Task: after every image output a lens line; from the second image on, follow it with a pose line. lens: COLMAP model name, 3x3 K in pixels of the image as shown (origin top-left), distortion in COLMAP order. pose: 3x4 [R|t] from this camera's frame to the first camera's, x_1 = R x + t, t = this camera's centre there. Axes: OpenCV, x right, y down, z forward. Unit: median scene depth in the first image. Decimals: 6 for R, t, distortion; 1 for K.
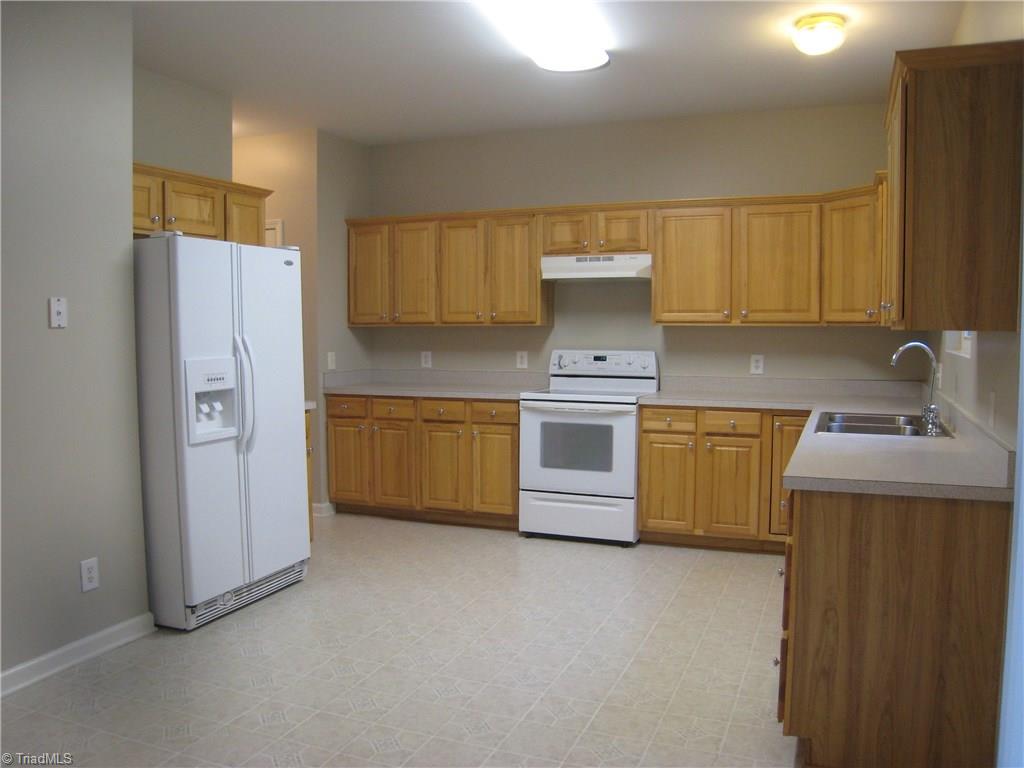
lens RADIAL K [[842.2, 0, 512.0], [0, 842.2, 384.0], [0, 0, 1]] dist [-0.162533, 0.101208]
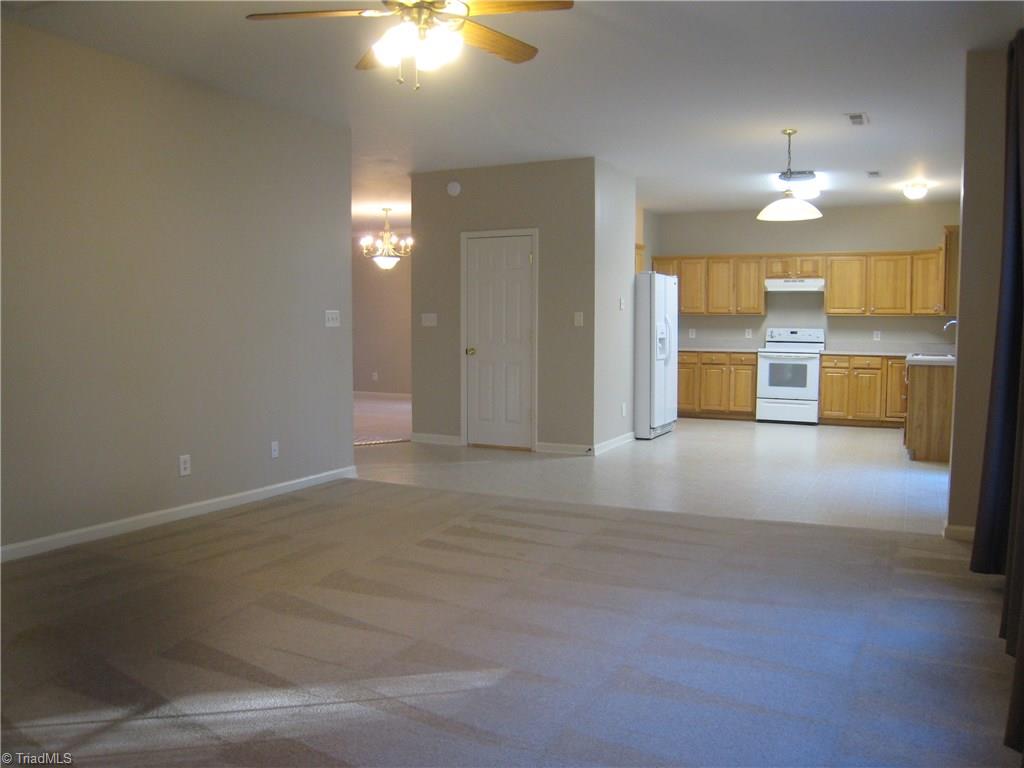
lens RADIAL K [[852.1, 0, 512.0], [0, 852.1, 384.0], [0, 0, 1]] dist [-0.167301, 0.107597]
pose [[0.997421, 0.011889, -0.070777, -0.452919], [-0.011955, 0.999928, -0.000512, 0.108186], [0.070765, 0.001356, 0.997492, -1.072827]]
